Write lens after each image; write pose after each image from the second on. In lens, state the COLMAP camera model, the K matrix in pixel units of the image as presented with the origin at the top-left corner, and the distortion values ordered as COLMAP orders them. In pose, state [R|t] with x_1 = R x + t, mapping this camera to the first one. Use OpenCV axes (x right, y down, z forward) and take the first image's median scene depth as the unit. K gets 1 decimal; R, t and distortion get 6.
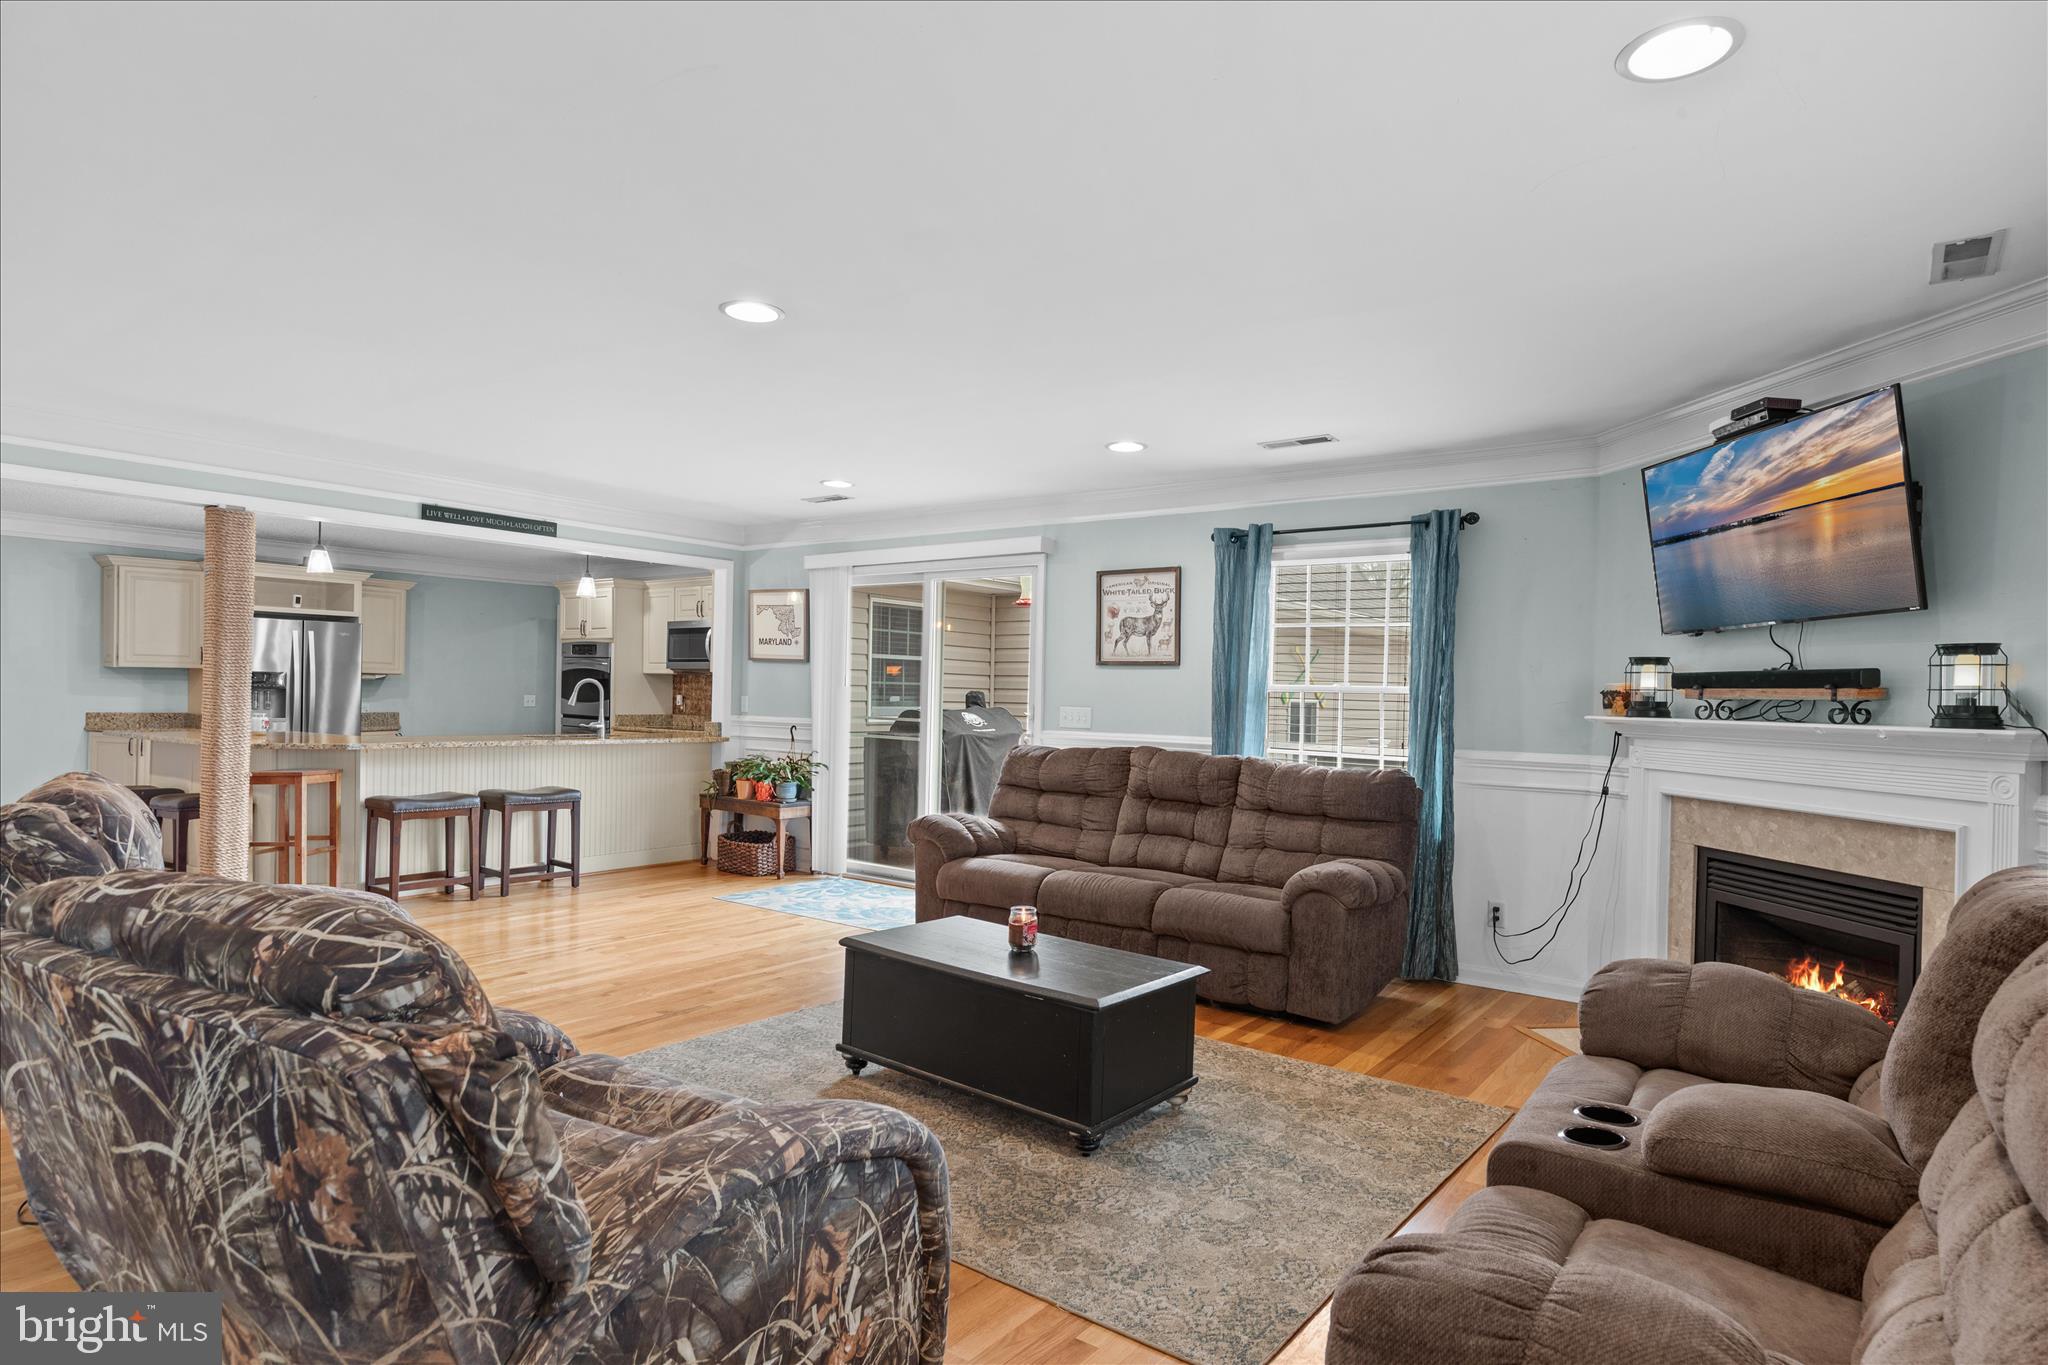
lens RADIAL K [[1127.3, 0, 1030.5], [0, 1127.3, 717.4], [0, 0, 1]] dist [-0.000585, -0.000018]
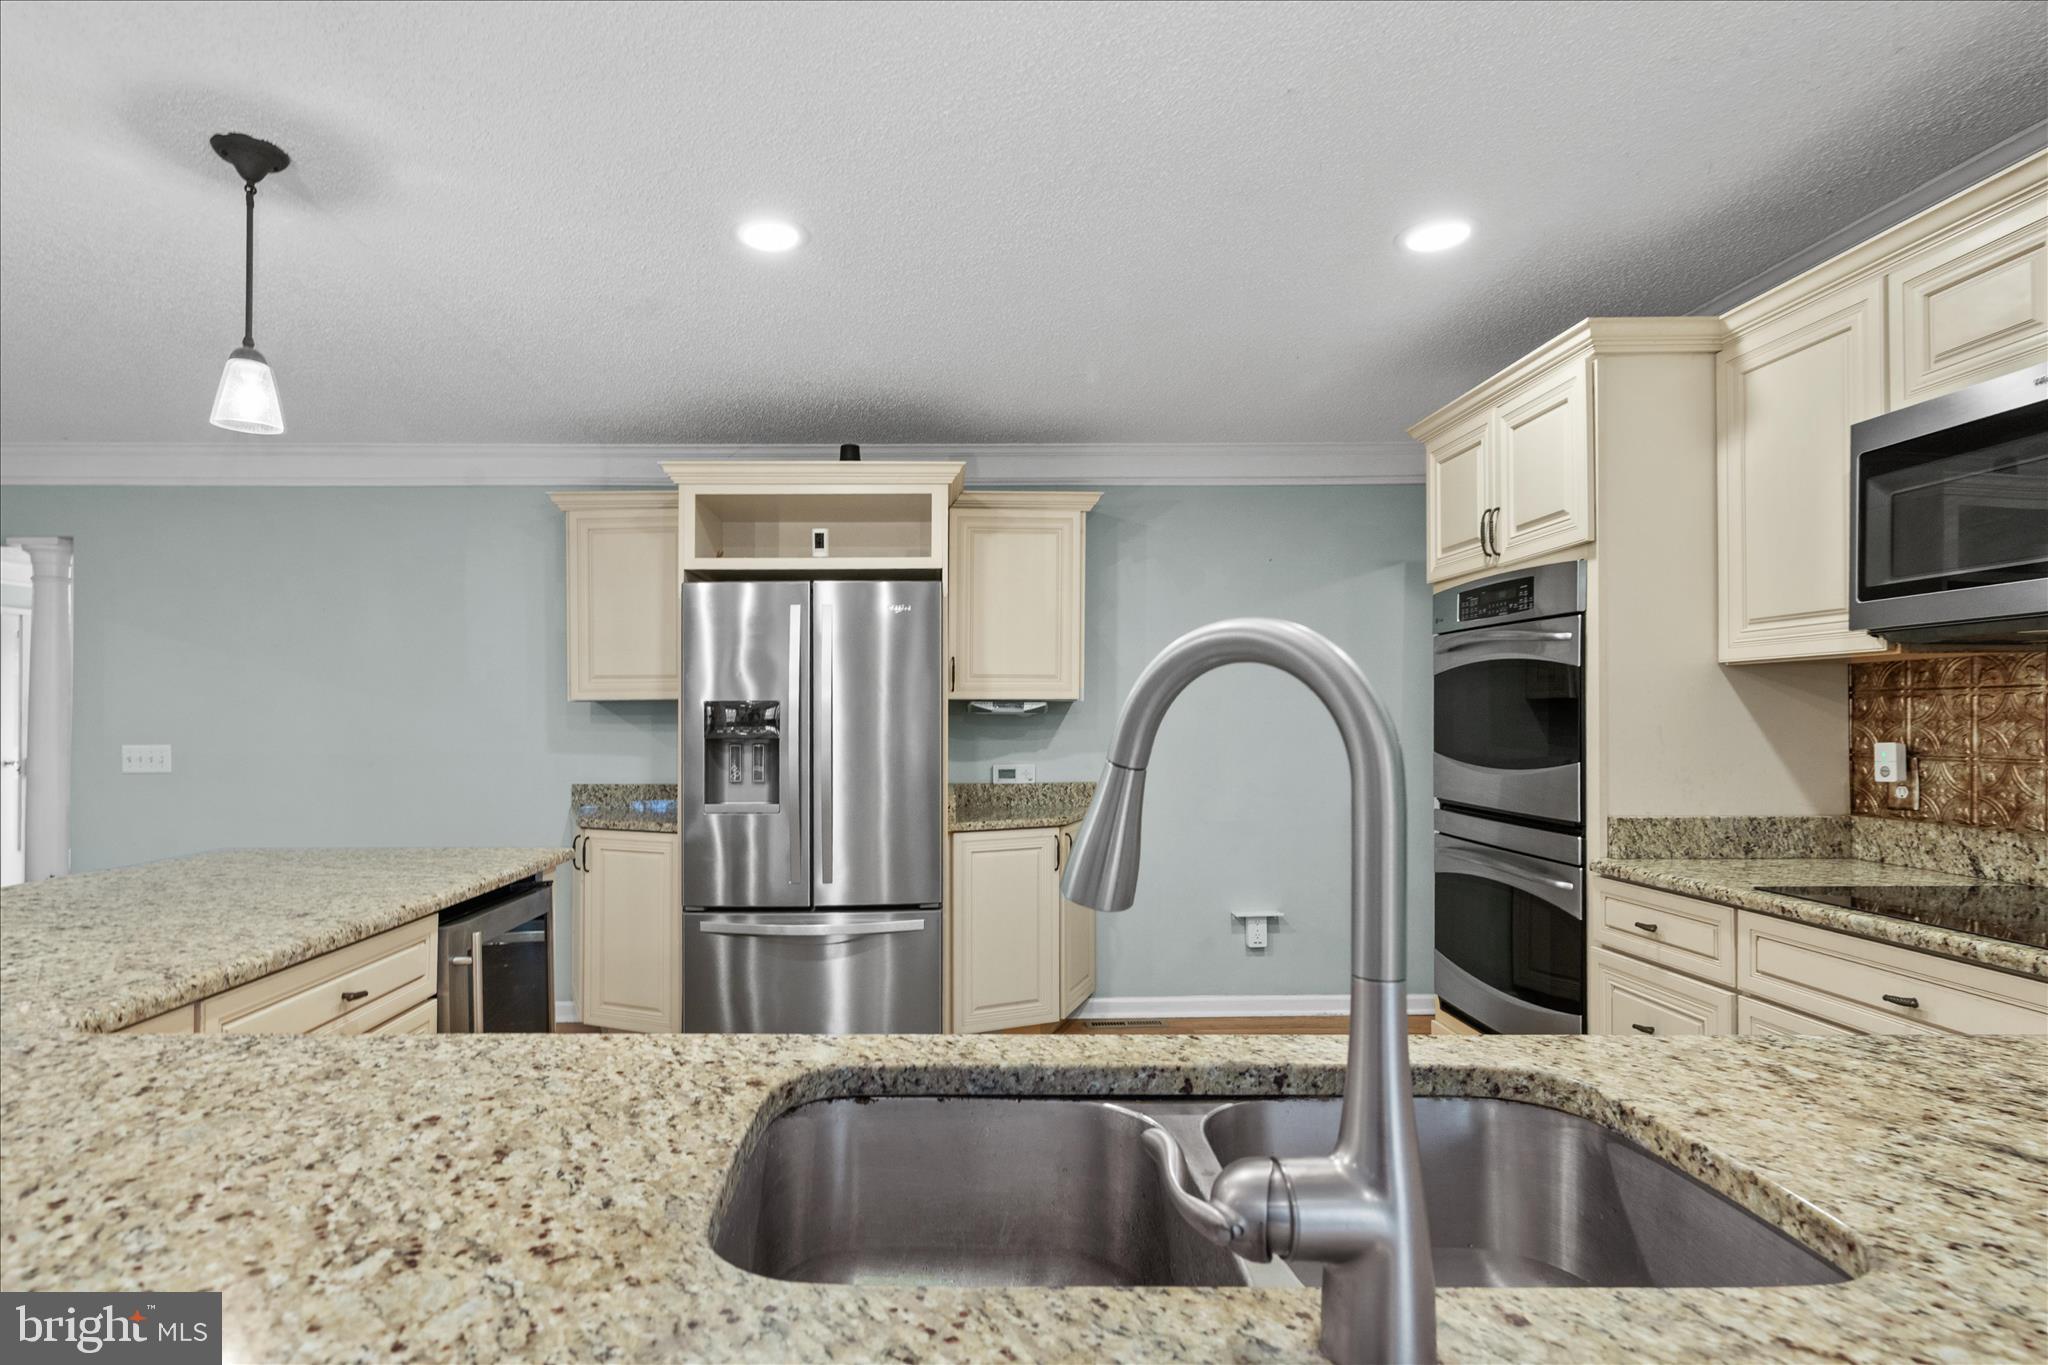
lens RADIAL K [[1045.0, 0, 951.1], [0, 1045.0, 714.5], [0, 0, 1]] dist [-0.003076, -0.001394]
pose [[0.609830, -0.026222, -0.792098, -0.260054], [-0.000606, 0.999437, -0.033552, -0.018538], [0.792532, 0.020941, 0.609471, 0.707959]]
